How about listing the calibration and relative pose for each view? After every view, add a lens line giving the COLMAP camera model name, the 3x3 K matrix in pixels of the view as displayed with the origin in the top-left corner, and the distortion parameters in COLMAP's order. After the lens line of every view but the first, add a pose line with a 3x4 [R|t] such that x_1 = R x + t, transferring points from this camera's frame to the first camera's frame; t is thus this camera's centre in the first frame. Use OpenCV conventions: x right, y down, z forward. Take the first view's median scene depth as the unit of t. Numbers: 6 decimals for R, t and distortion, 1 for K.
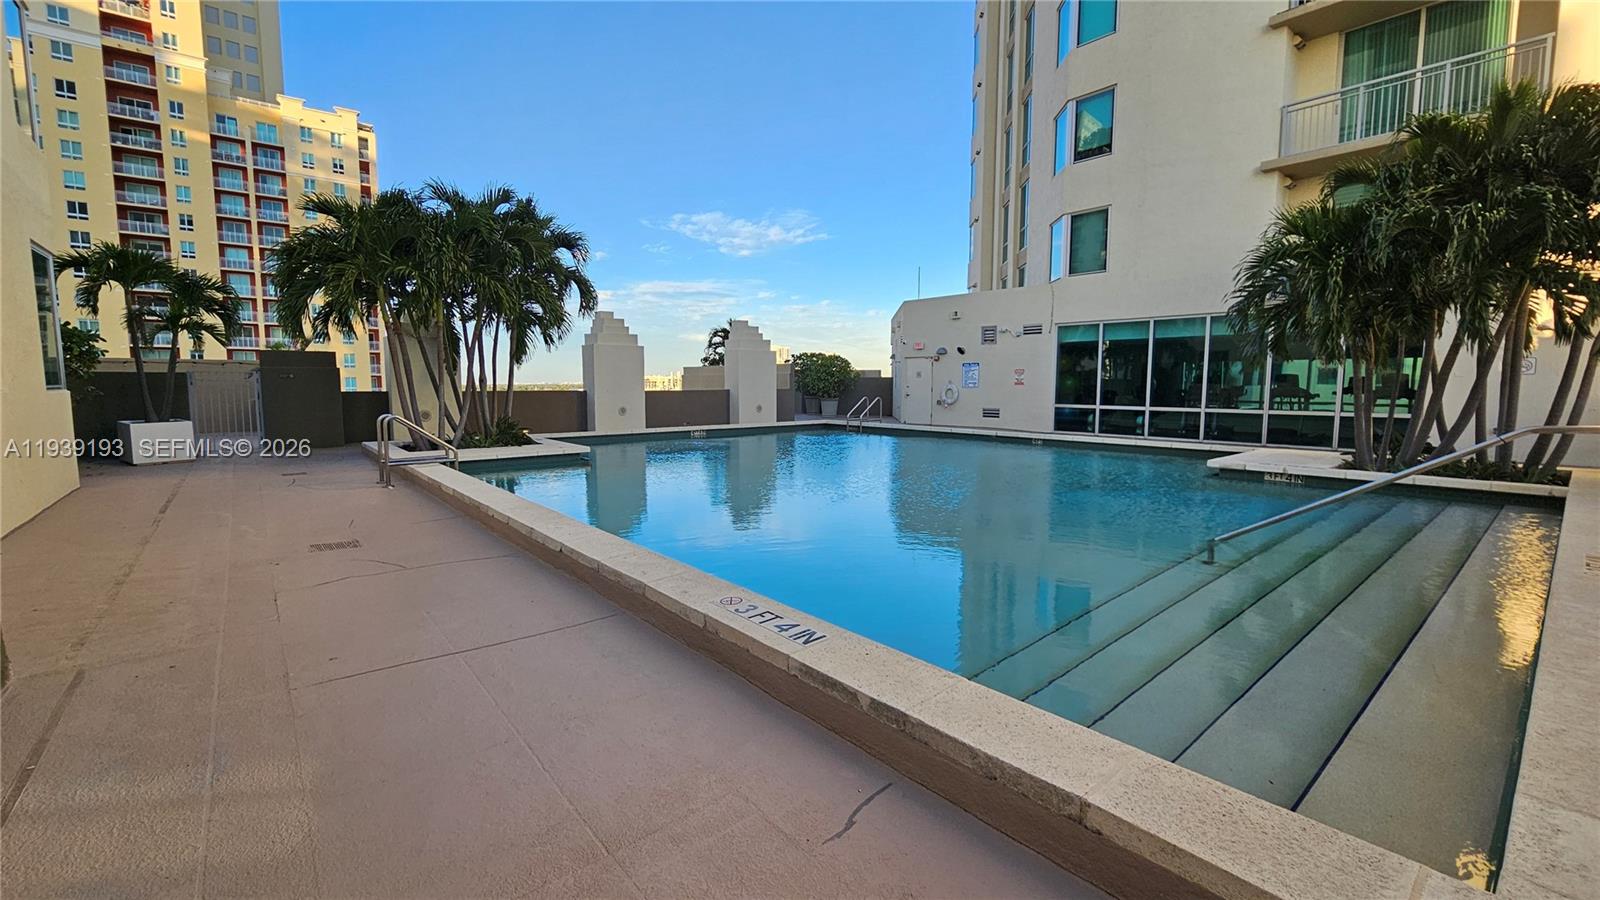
lens RADIAL K [[657.2, 0, 790.7], [0, 657.2, 453.0], [0, 0, 1]] dist [-0.002173, 0.000275]
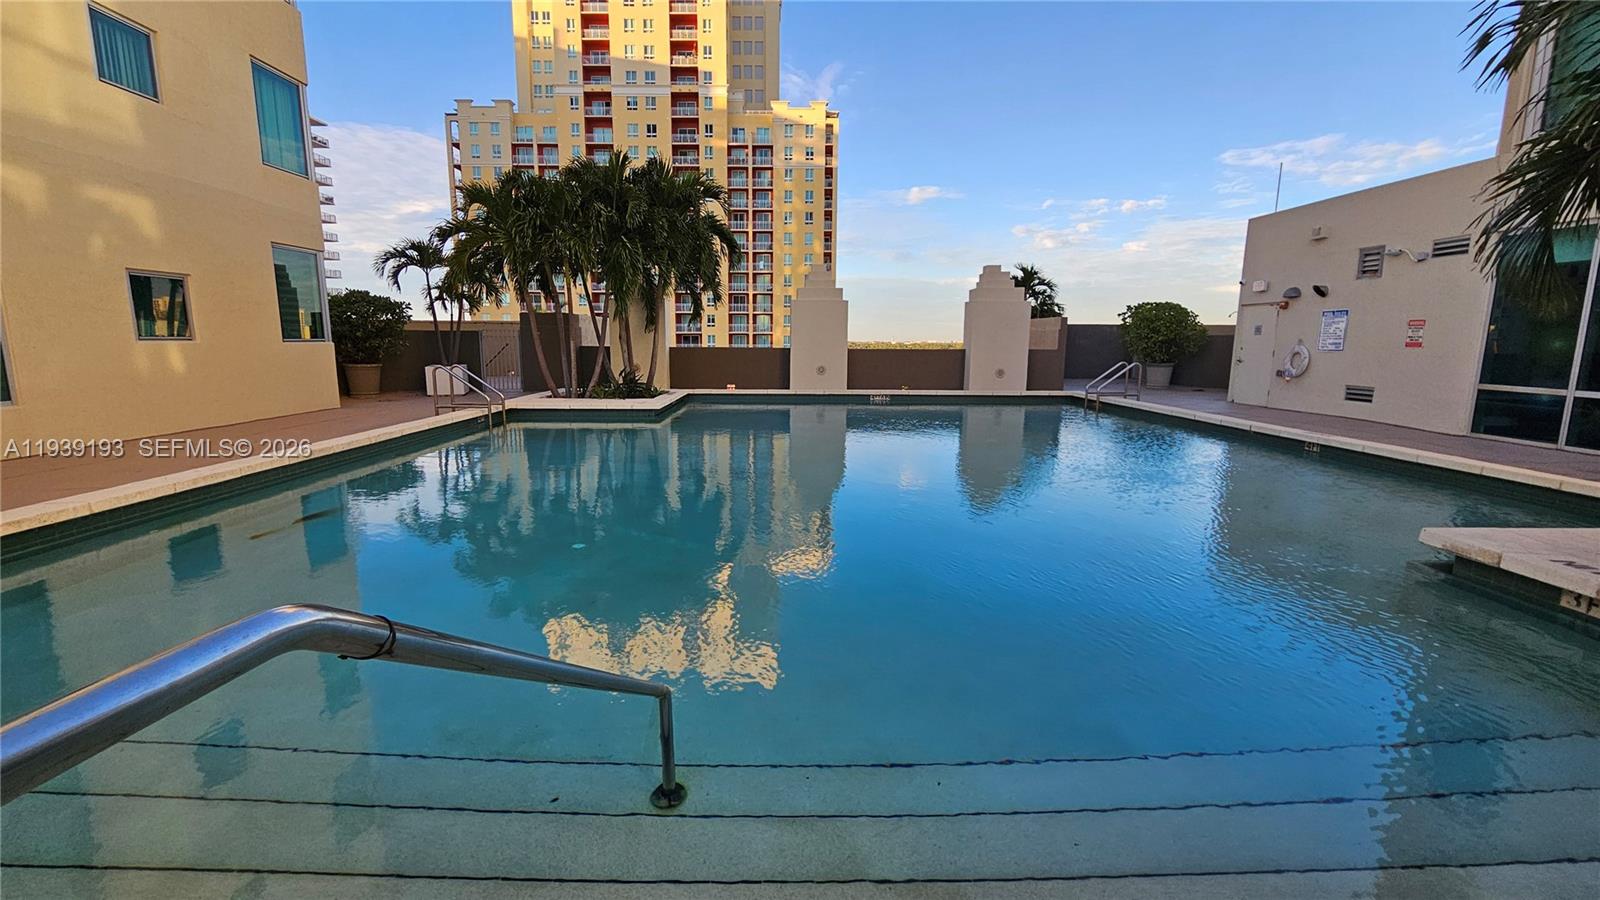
lens RADIAL K [[657.2, 0, 792.9], [0, 657.2, 451.4], [0, 0, 1]] dist [-0.002173, 0.000275]
pose [[0.776891, 0.109586, -0.620025, 0.088055], [-0.072278, 0.993750, 0.085075, -0.006938], [0.625473, -0.021279, 0.779956, 0.064495]]
